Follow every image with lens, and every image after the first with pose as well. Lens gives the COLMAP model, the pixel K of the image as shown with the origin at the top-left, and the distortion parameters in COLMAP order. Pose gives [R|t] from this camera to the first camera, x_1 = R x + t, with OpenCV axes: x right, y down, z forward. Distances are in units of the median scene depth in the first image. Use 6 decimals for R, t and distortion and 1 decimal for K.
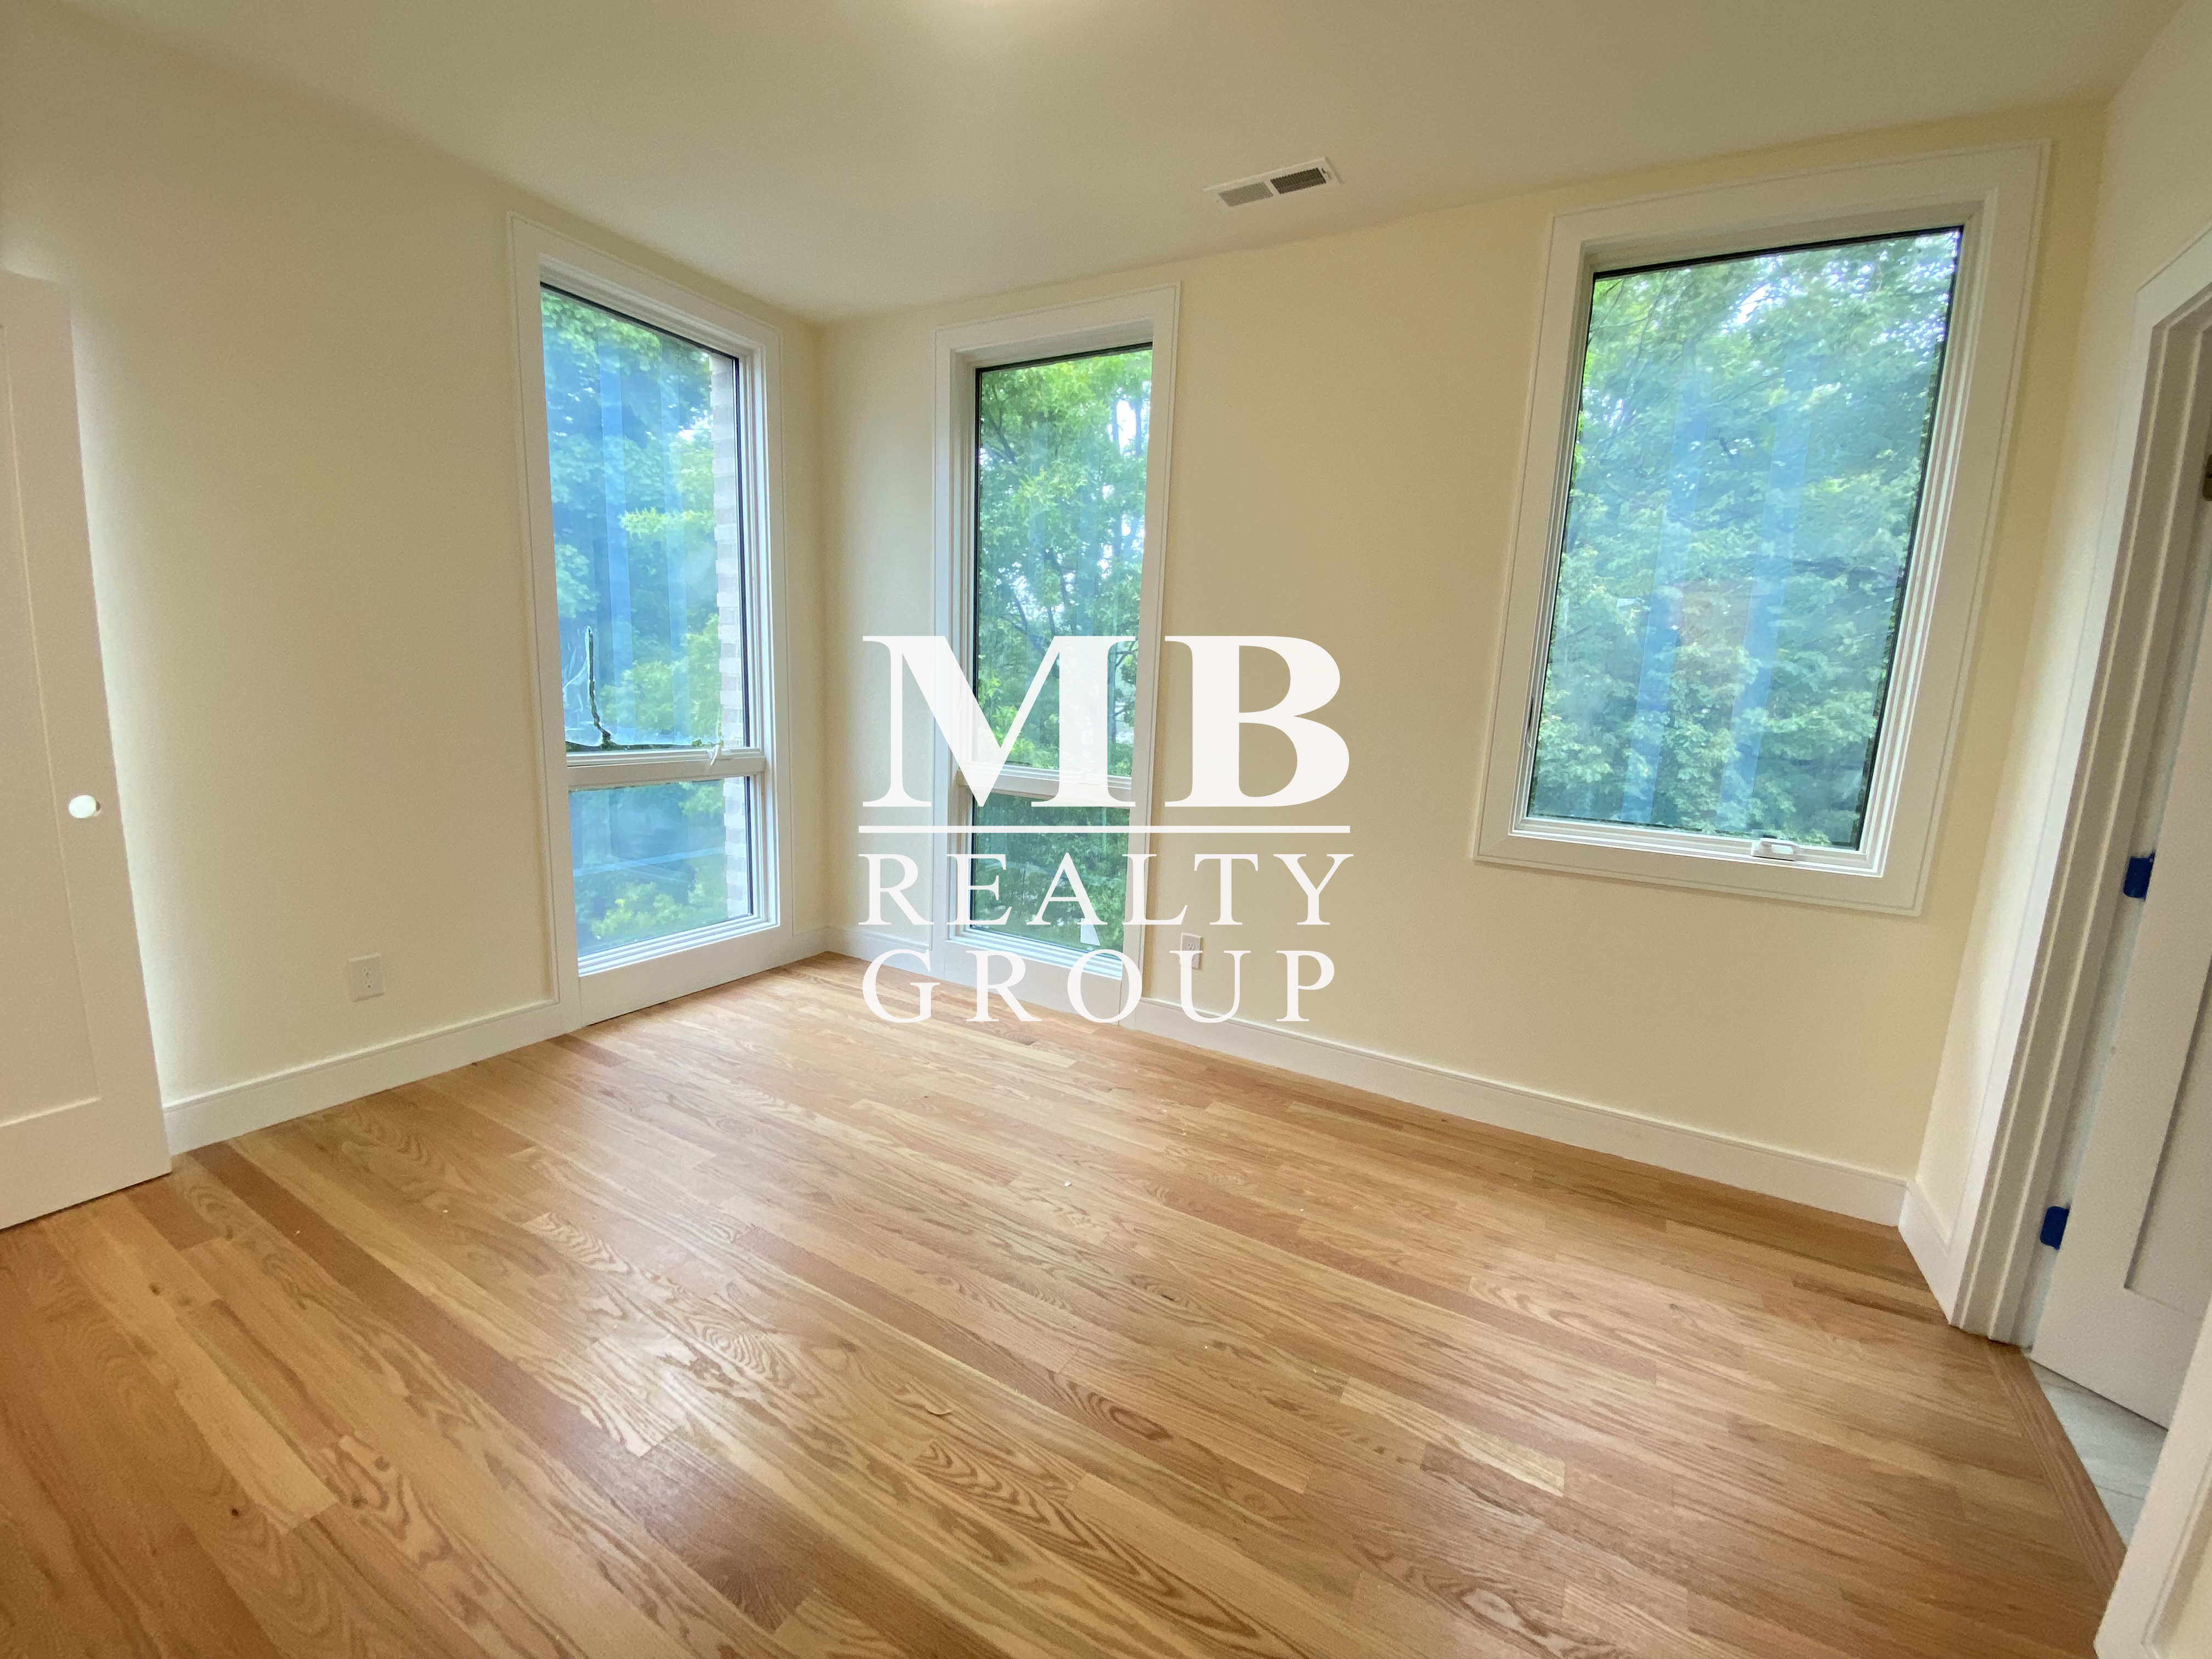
lens RADIAL K [[910.4, 0, 1098.7], [0, 910.4, 837.0], [0, 0, 1]] dist [0.007134, -0.012131]
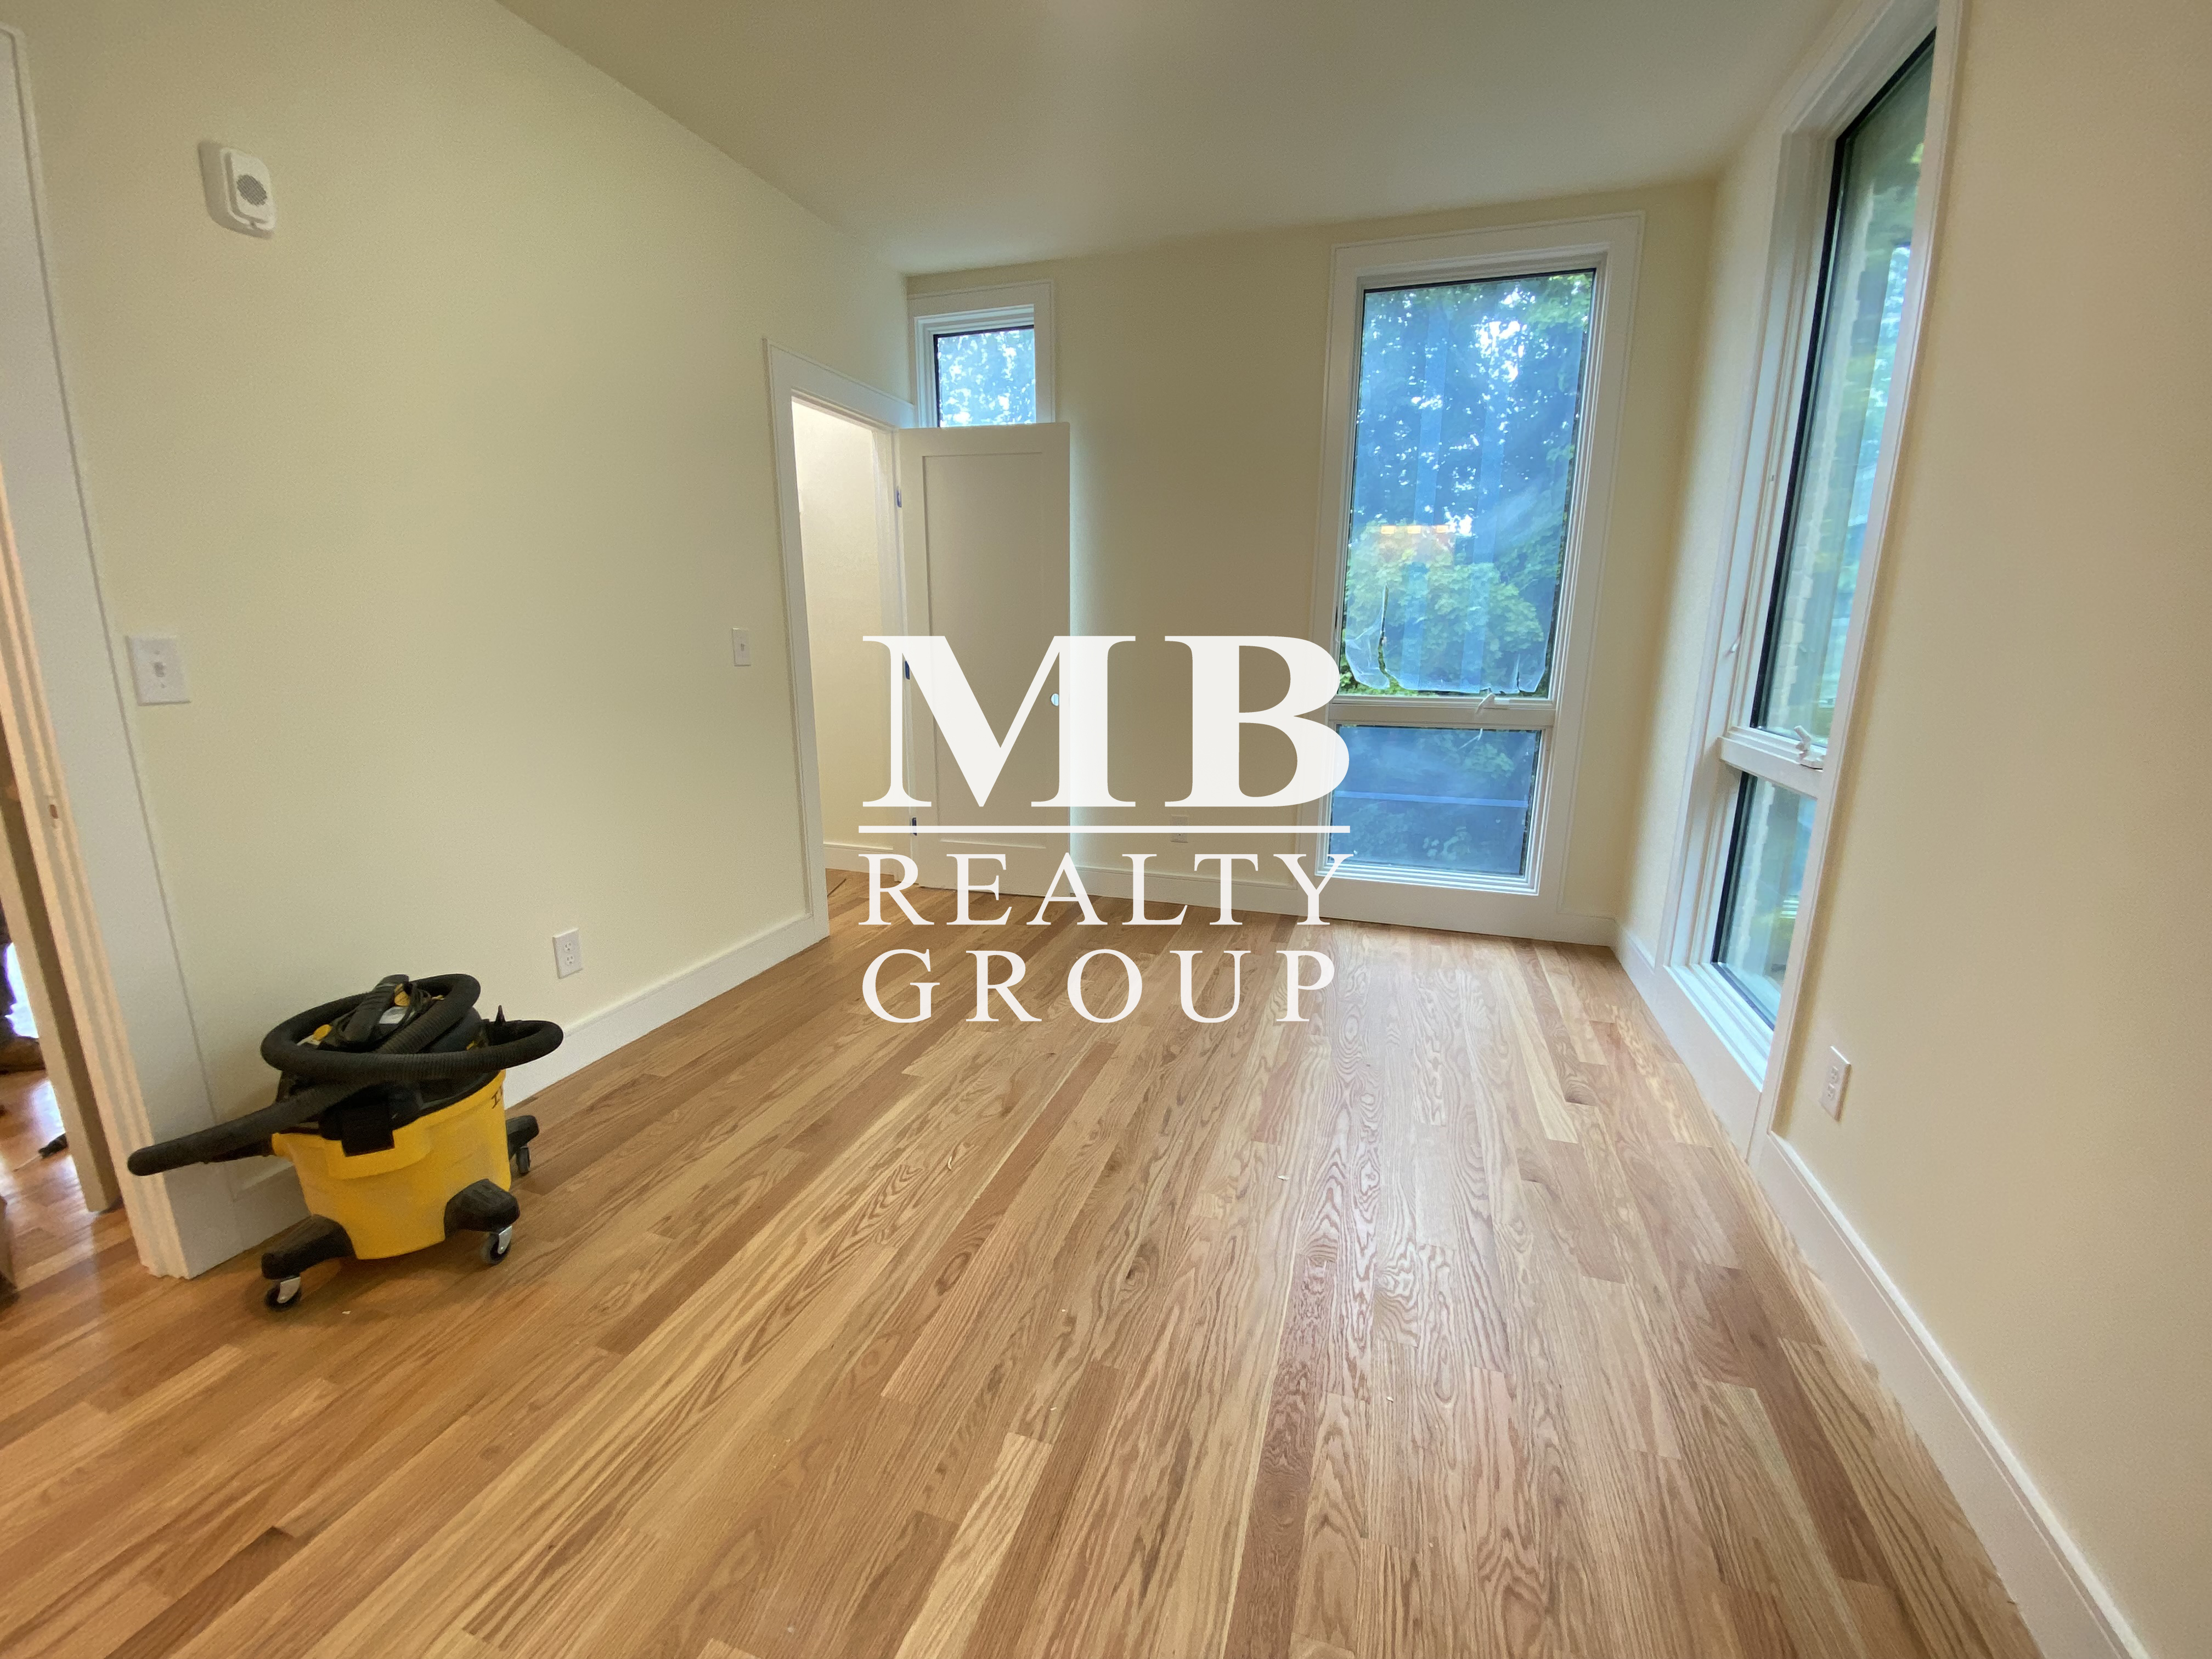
lens RADIAL K [[910.4, 0, 1093.0], [0, 910.4, 826.3], [0, 0, 1]] dist [0.007134, -0.012131]
pose [[0.201907, 0.173767, -0.963867, 1.106137], [-0.175056, 0.974690, 0.139048, -0.052354], [0.963633, 0.140655, 0.227216, 0.908576]]
